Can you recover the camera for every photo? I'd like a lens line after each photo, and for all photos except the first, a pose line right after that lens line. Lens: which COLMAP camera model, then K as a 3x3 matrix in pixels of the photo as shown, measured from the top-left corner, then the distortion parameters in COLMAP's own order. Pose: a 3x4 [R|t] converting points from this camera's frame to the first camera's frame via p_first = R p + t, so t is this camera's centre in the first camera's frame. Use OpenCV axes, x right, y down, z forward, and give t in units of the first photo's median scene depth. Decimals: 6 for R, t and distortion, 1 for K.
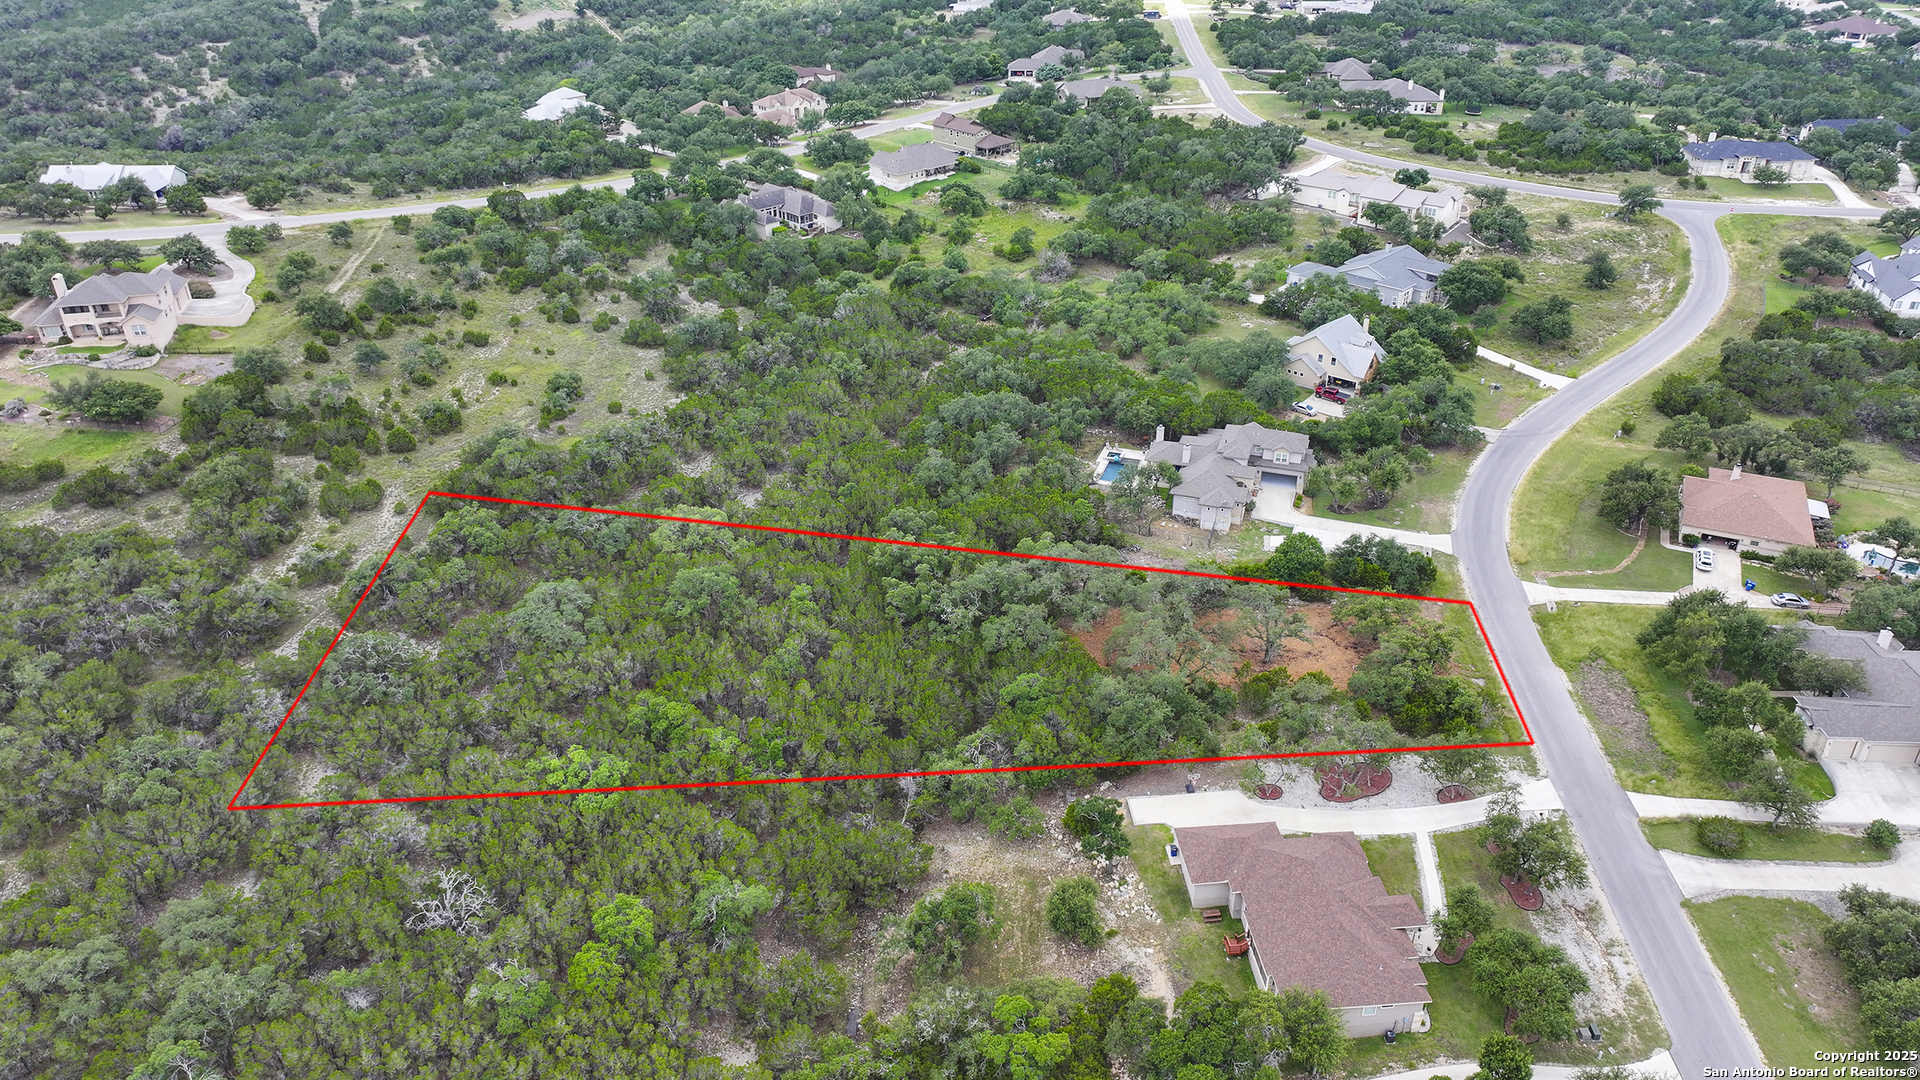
lens RADIAL K [[1339.9, 0, 962.3], [0, 1339.9, 538.4], [0, 0, 1]] dist [0.002437, 0.007825]
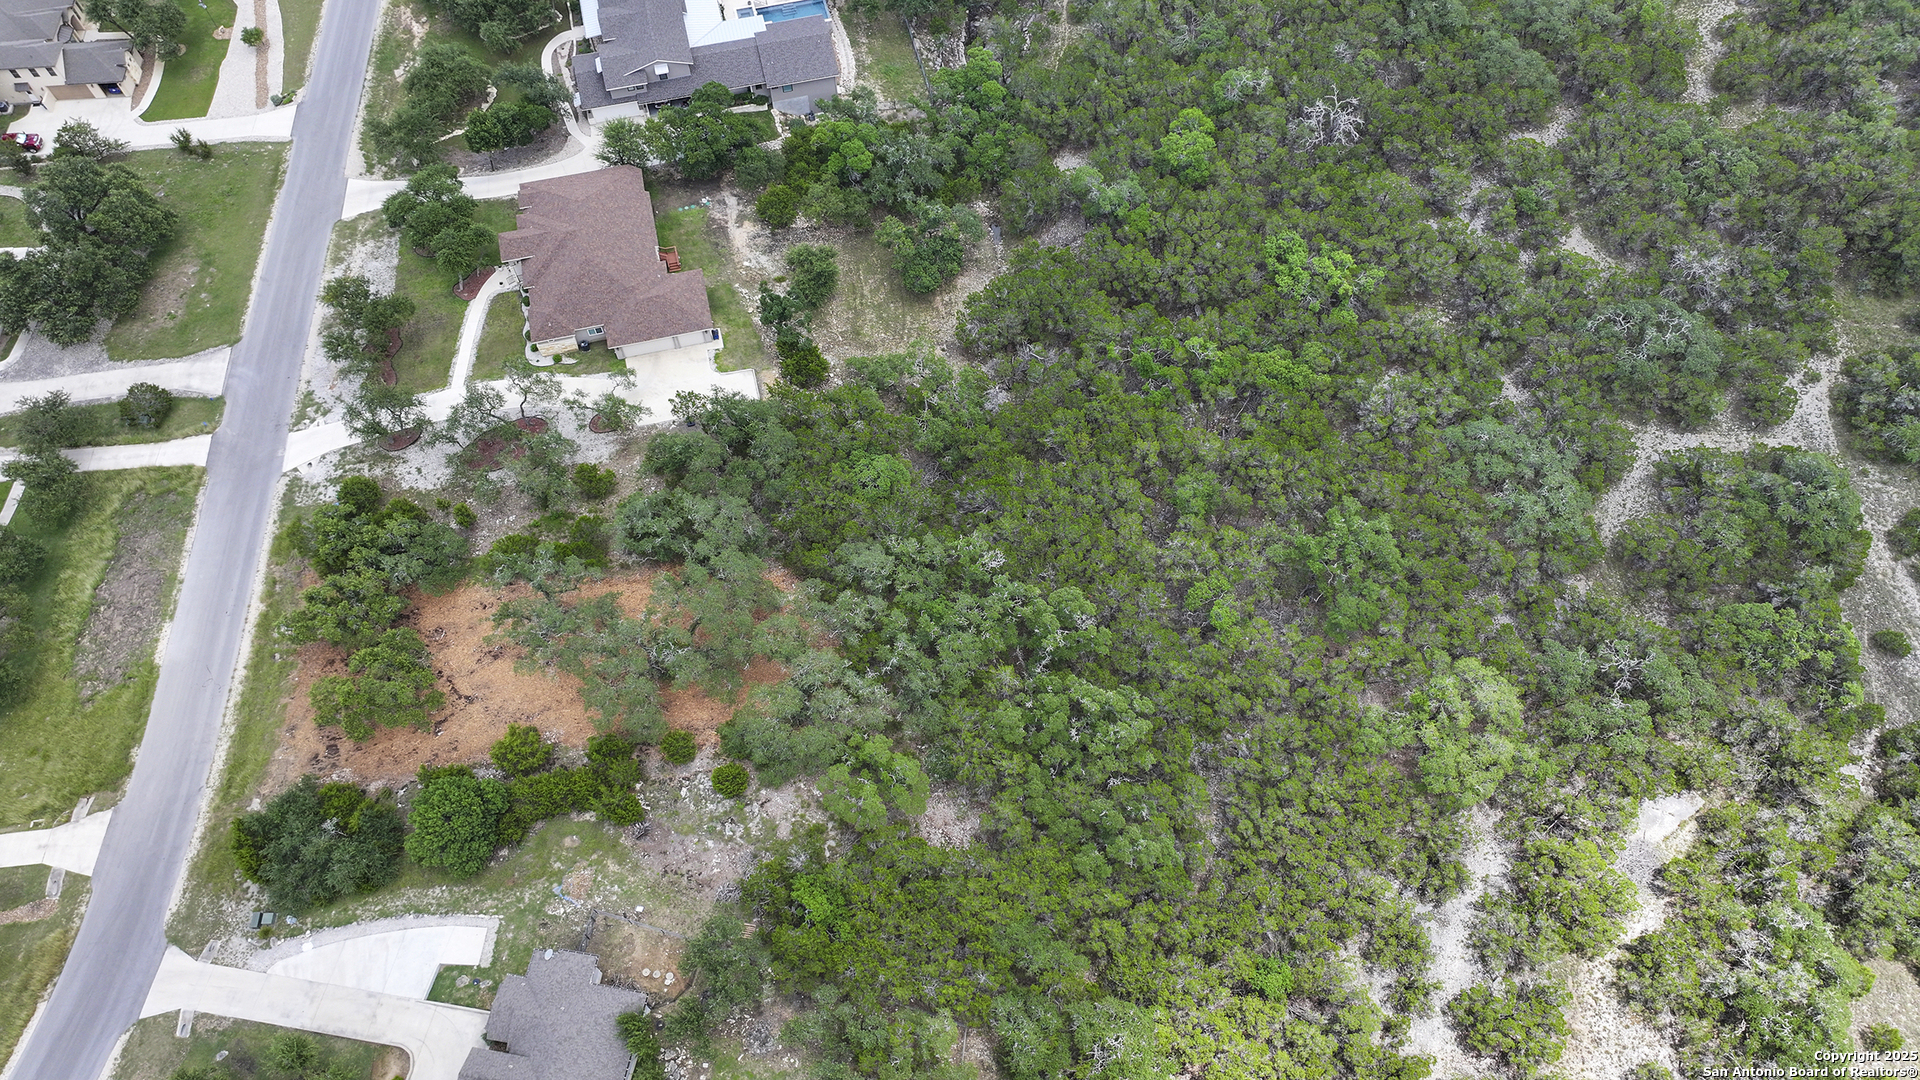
lens RADIAL K [[1374.4, 0, 960.0], [0, 1374.4, 540.0], [0, 0, 1]] dist [0.004505, 0.004138]
pose [[-0.985982, 0.160410, -0.045920, 0.049606], [-0.044698, 0.011221, 0.998938, -0.746534], [0.160755, 0.986987, -0.003894, 1.133211]]
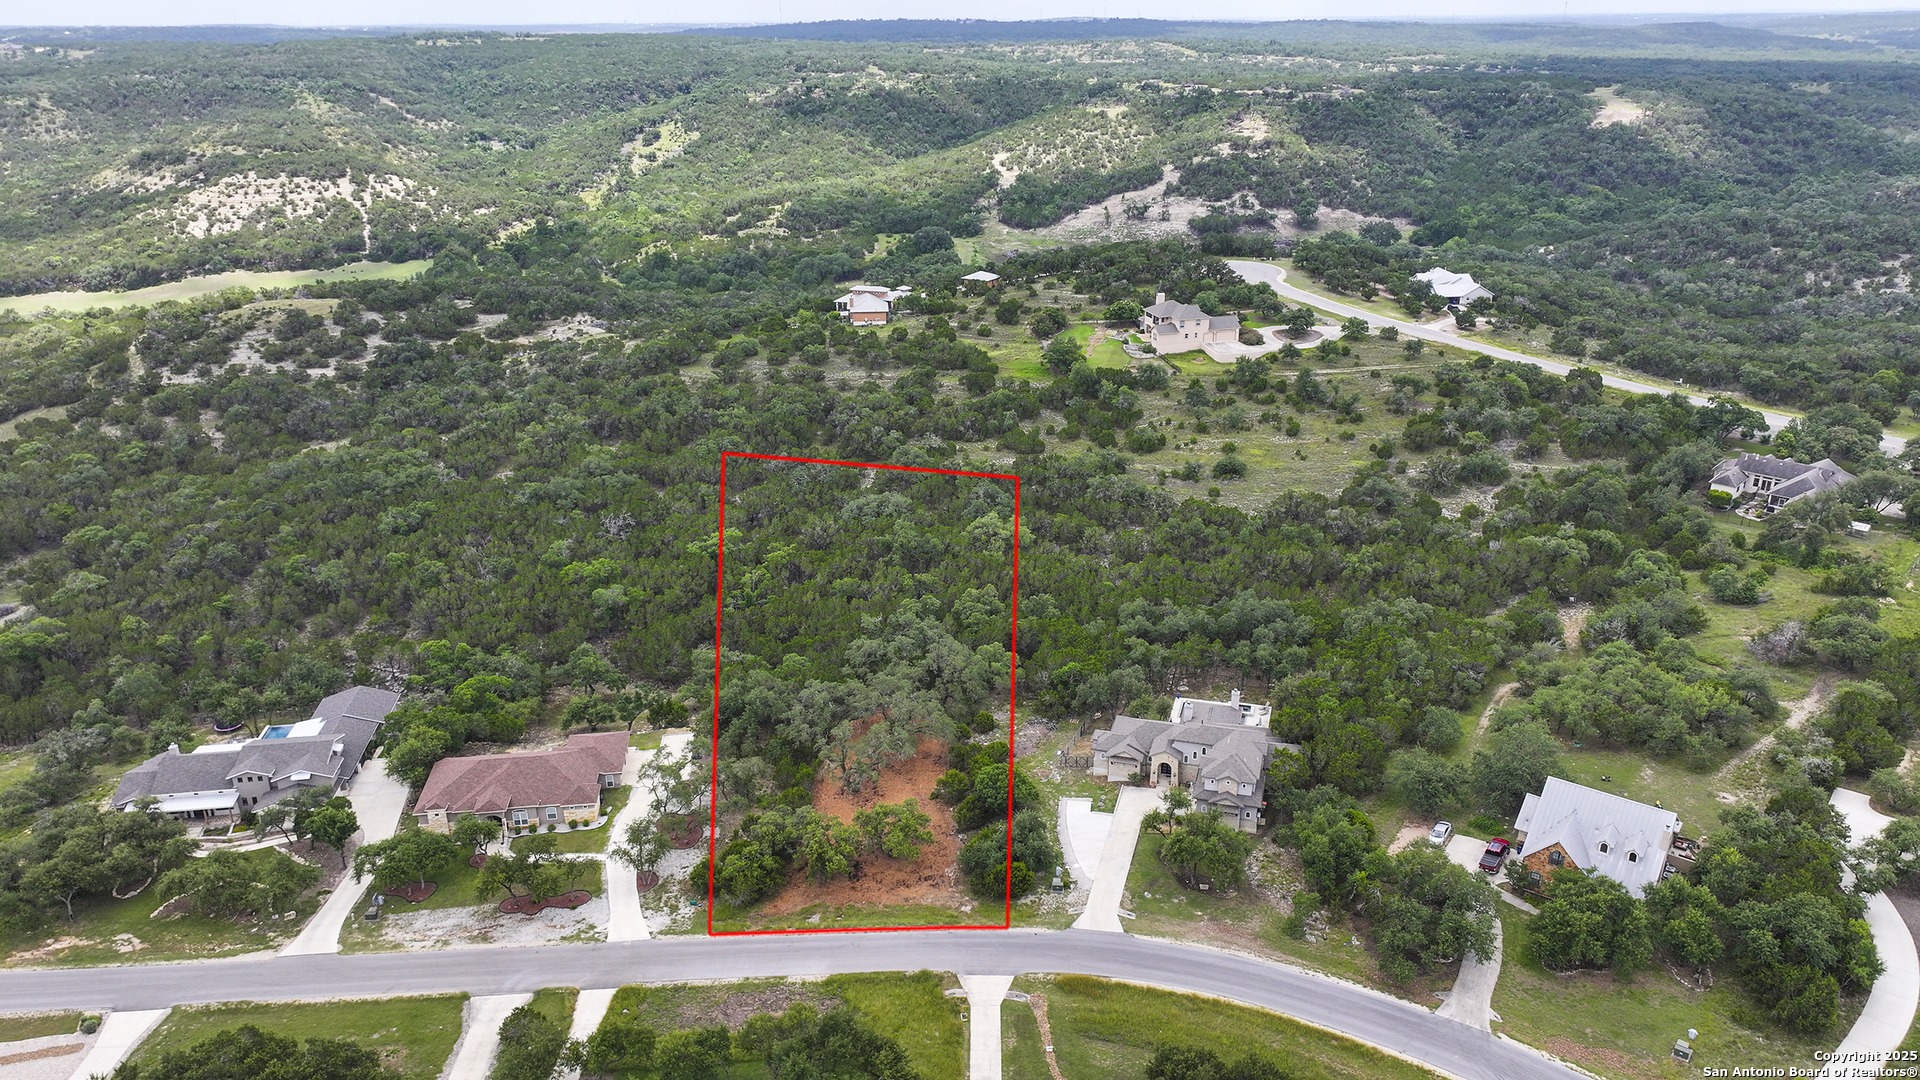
lens RADIAL K [[1345.8, 0, 960.0], [0, 1345.8, 540.0], [0, 0, 1]] dist [-0.000021, 0.011737]
pose [[0.055323, 0.376369, -0.924816, 1.273140], [-0.491252, 0.816633, 0.302955, -0.479826], [0.869259, 0.437557, 0.230071, 0.852646]]
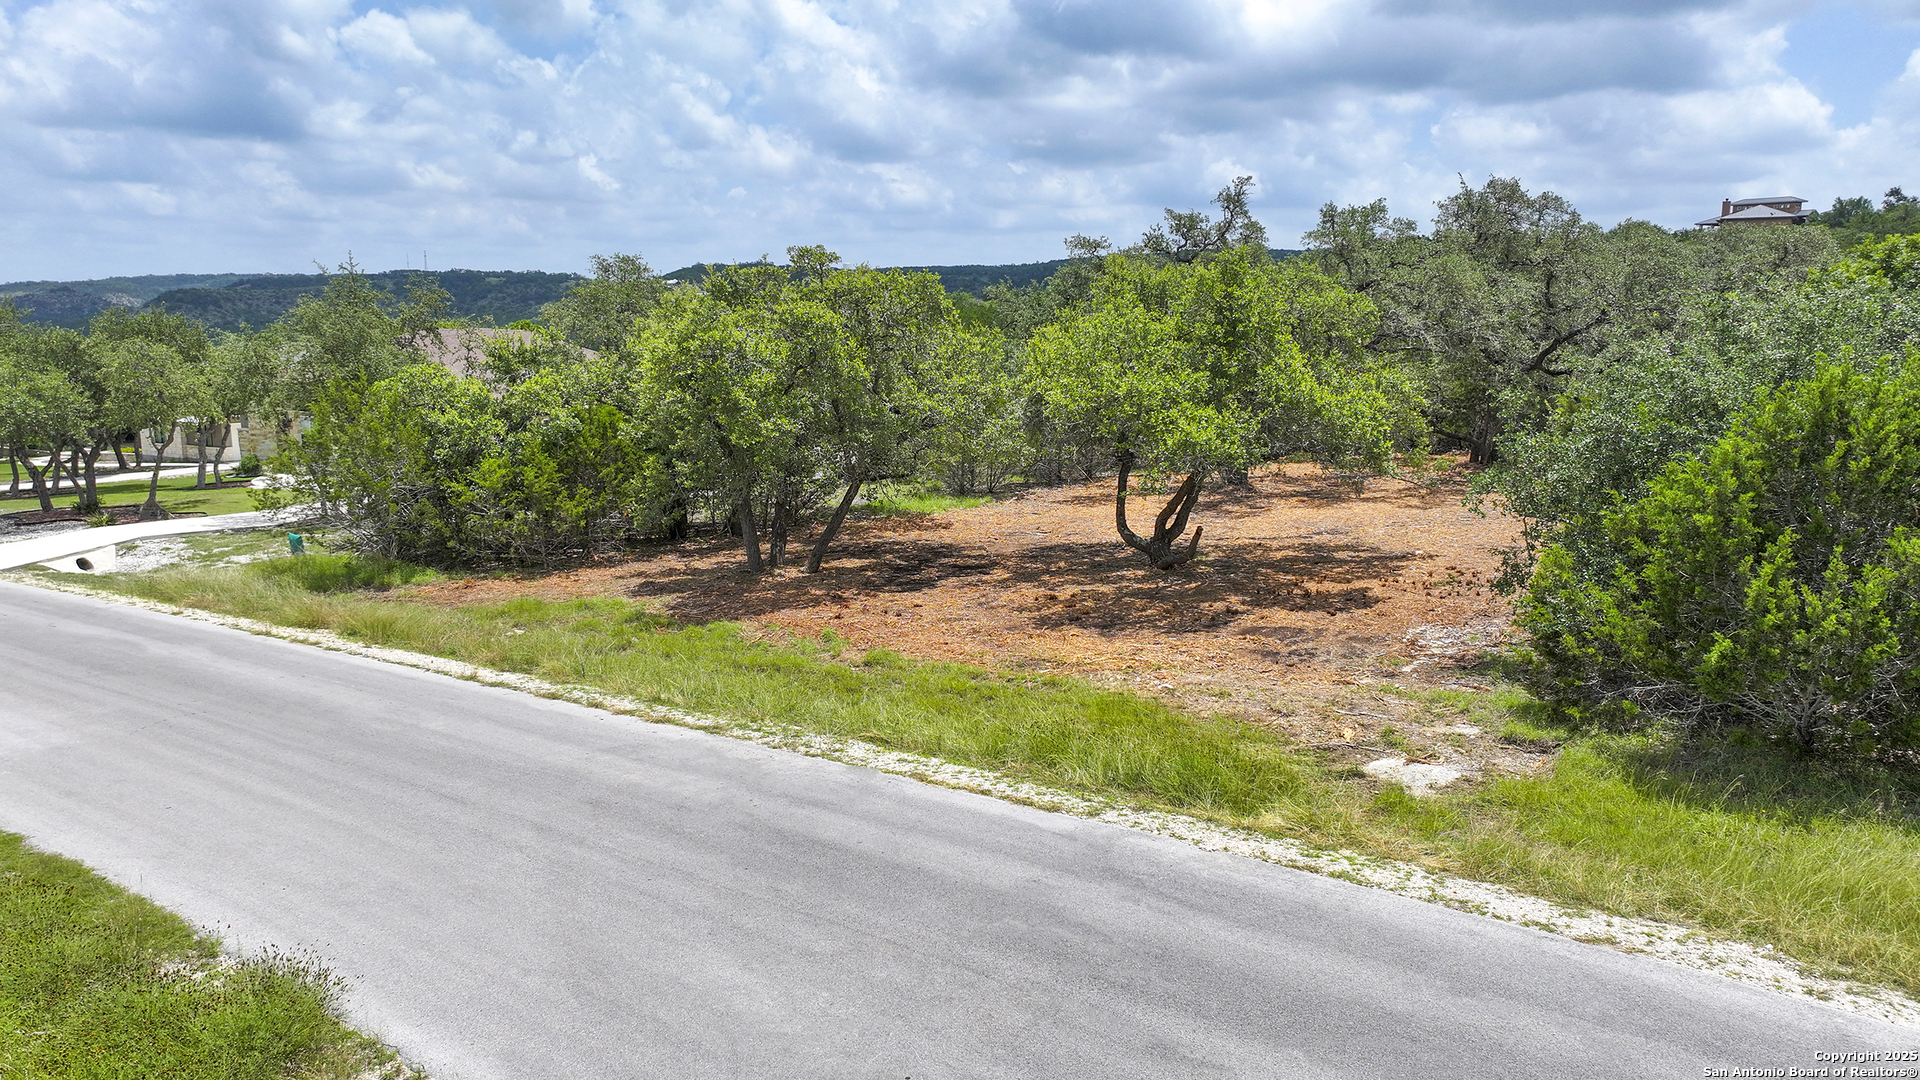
lens RADIAL K [[1340.3, 0, 964.3], [0, 1340.3, 520.3], [0, 0, 1]] dist [0.013630, 0.005716]
pose [[-0.553776, 0.137227, -0.821280, 0.537995], [-0.411891, 0.812055, 0.413417, 0.010566], [0.723657, 0.567218, -0.393173, 1.219491]]
